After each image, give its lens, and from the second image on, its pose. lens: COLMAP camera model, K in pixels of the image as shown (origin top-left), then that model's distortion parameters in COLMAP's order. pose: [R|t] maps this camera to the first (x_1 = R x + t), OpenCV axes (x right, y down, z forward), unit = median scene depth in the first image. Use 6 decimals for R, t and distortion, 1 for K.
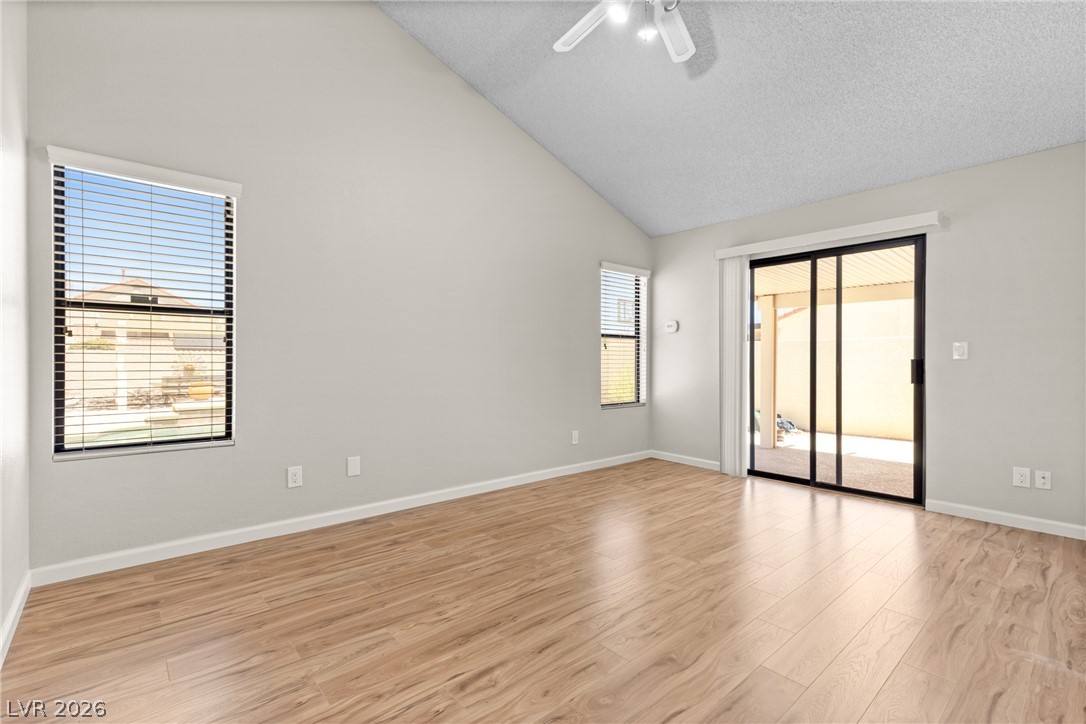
lens RADIAL K [[488.5, 0, 549.1], [0, 488.5, 359.9], [0, 0, 1]] dist [0.003833, 0.000226]
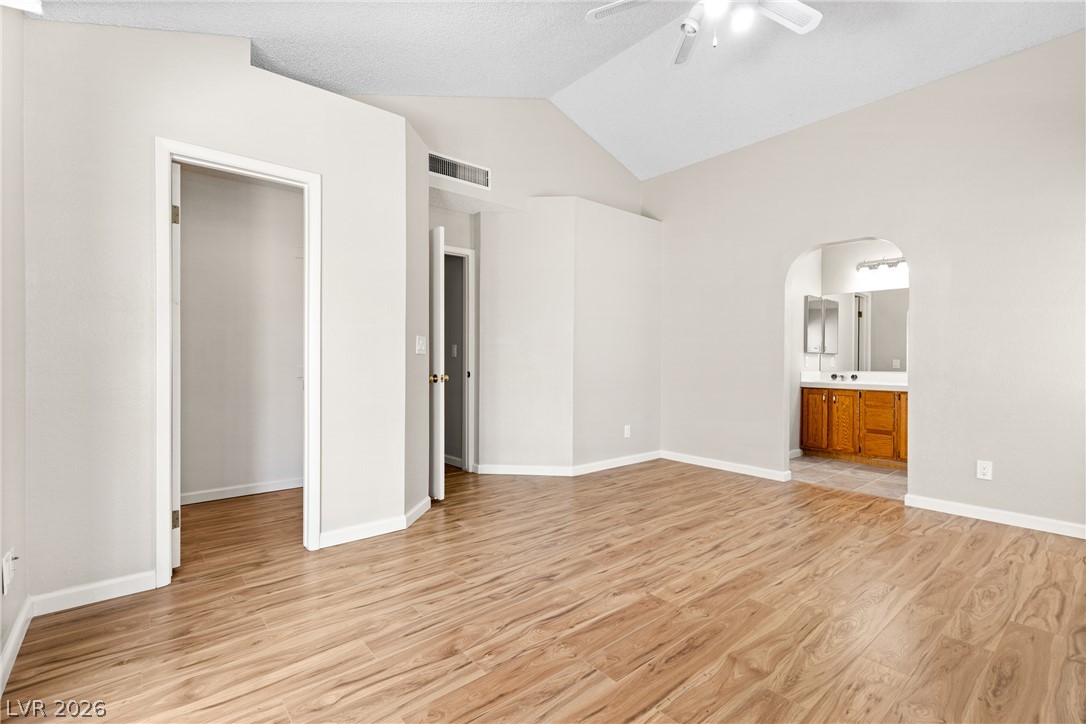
lens RADIAL K [[488.5, 0, 538.2], [0, 488.5, 368.6], [0, 0, 1]] dist [0.003833, 0.000226]
pose [[-0.999071, -0.014314, 0.040642, 0.454932], [-0.013599, 0.999749, 0.017800, 0.003352], [-0.040887, 0.017231, -0.999015, 1.803183]]
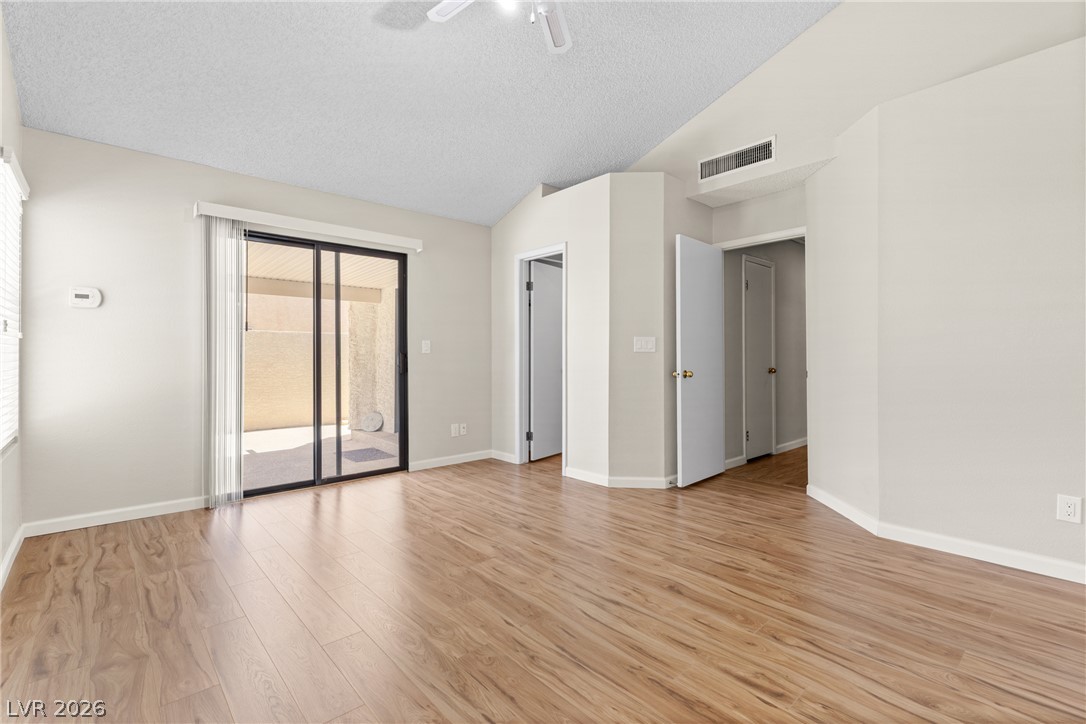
lens RADIAL K [[488.5, 0, 552.4], [0, 488.5, 350.7], [0, 0, 1]] dist [0.003833, 0.000226]
pose [[-0.014572, 0.002514, 0.999891, -0.674636], [-0.001439, 0.999996, -0.002535, -0.006017], [-0.999893, -0.001475, -0.014568, 0.864594]]
